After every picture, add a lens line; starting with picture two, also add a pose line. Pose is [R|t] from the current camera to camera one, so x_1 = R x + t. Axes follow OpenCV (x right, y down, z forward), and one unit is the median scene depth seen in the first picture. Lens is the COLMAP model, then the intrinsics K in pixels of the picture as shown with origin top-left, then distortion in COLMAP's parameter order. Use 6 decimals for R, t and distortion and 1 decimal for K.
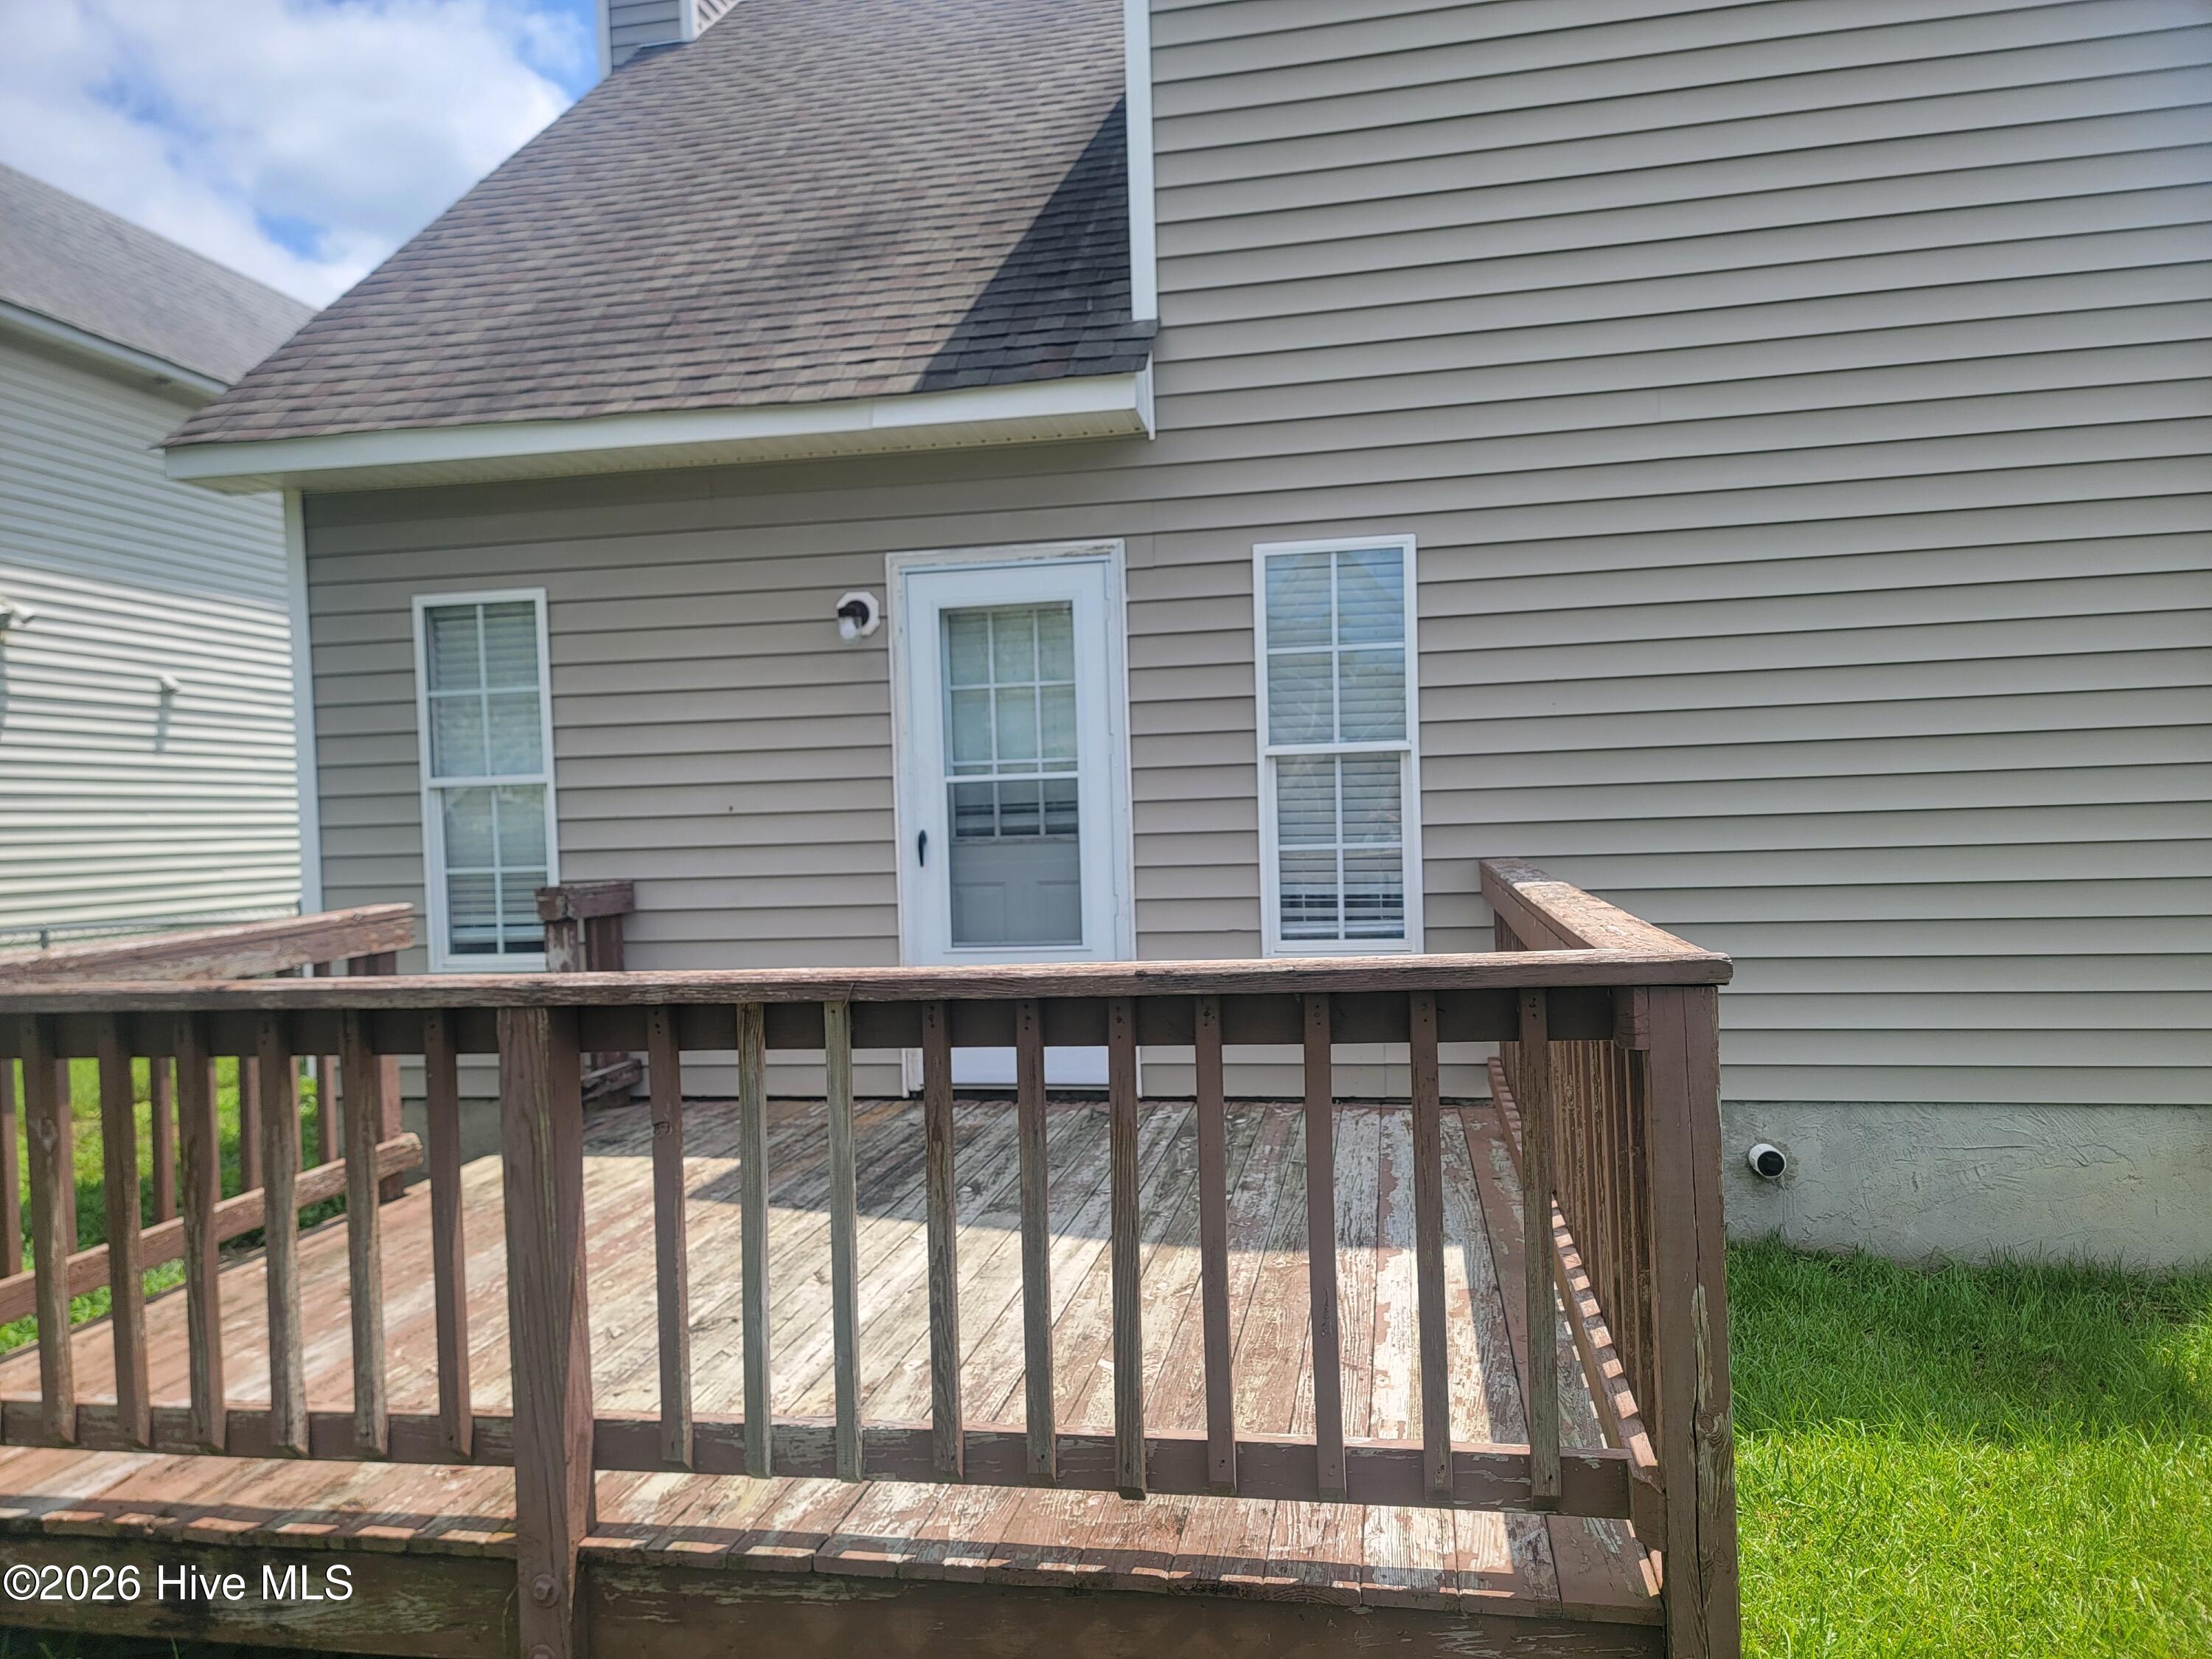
lens RADIAL K [[1566.1, 0, 1104.4], [0, 1566.1, 831.9], [0, 0, 1]] dist [0.061105, -0.022078]
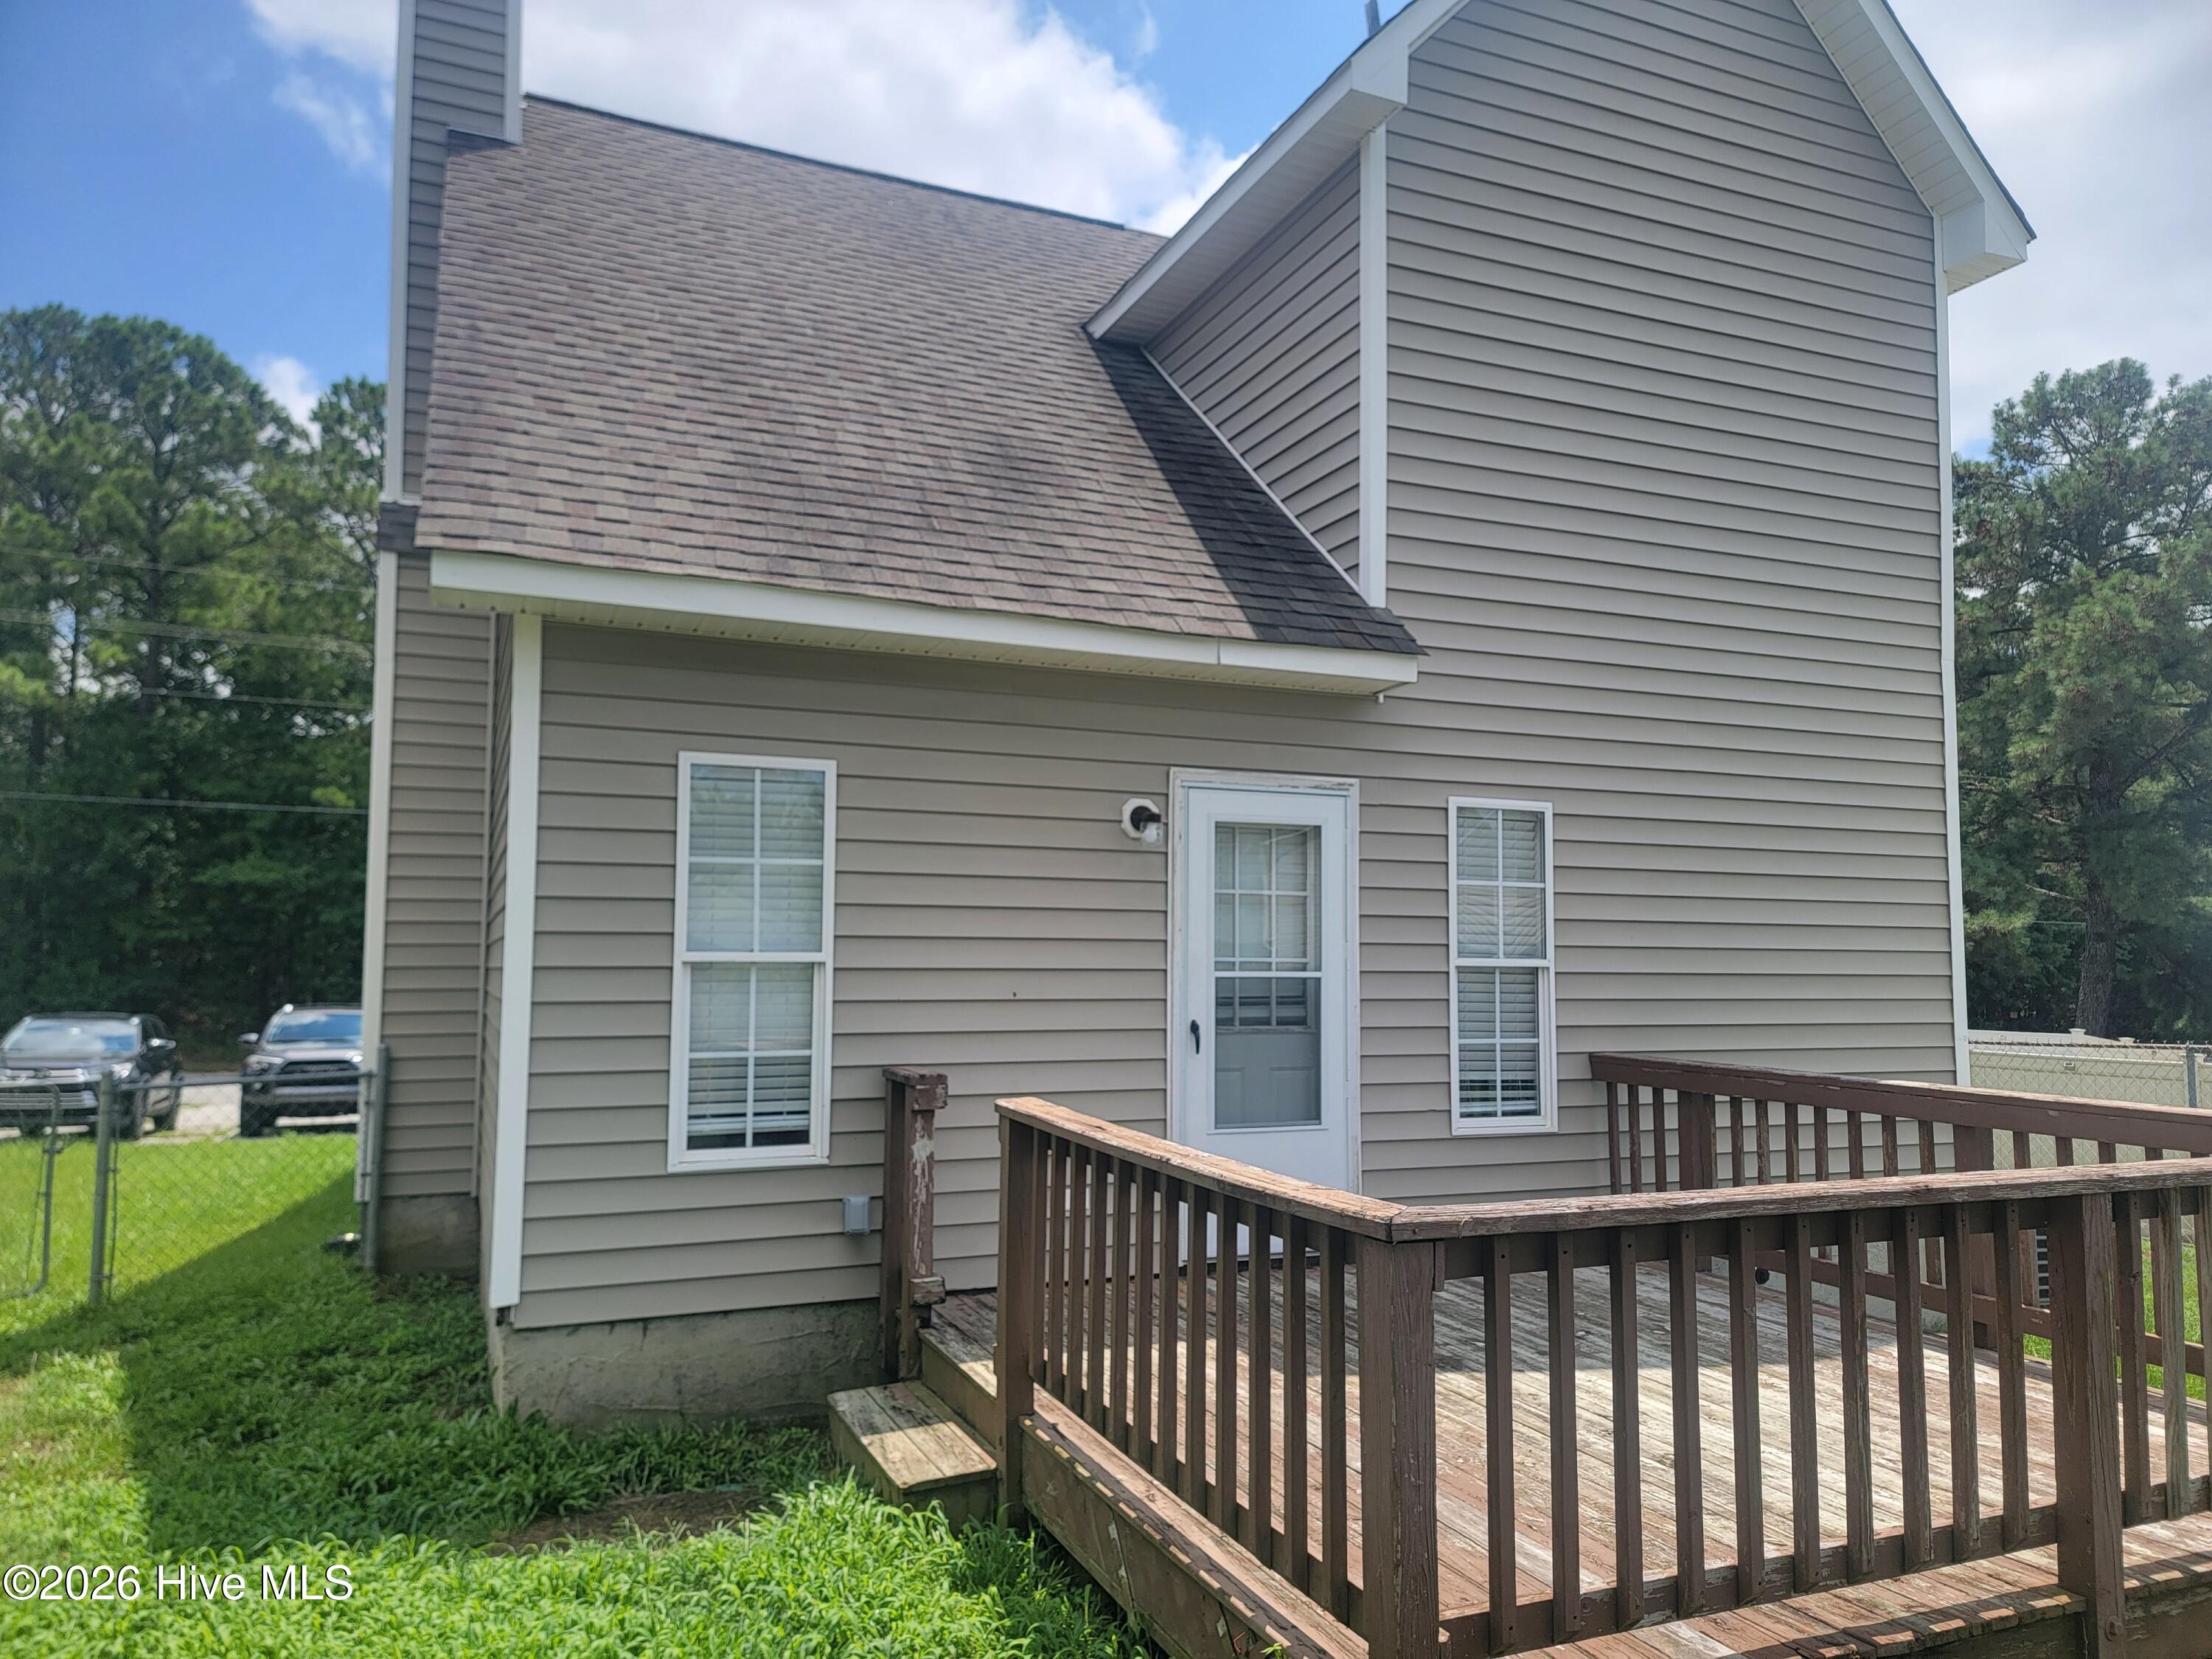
lens RADIAL K [[1566.1, 0, 1047.6], [0, 1566.1, 851.8], [0, 0, 1]] dist [0.061105, -0.022078]
pose [[0.825387, 0.083046, 0.558425, -0.821665], [-0.012643, 0.991593, -0.128778, 0.024778], [-0.564425, 0.099231, 0.819498, 0.151685]]
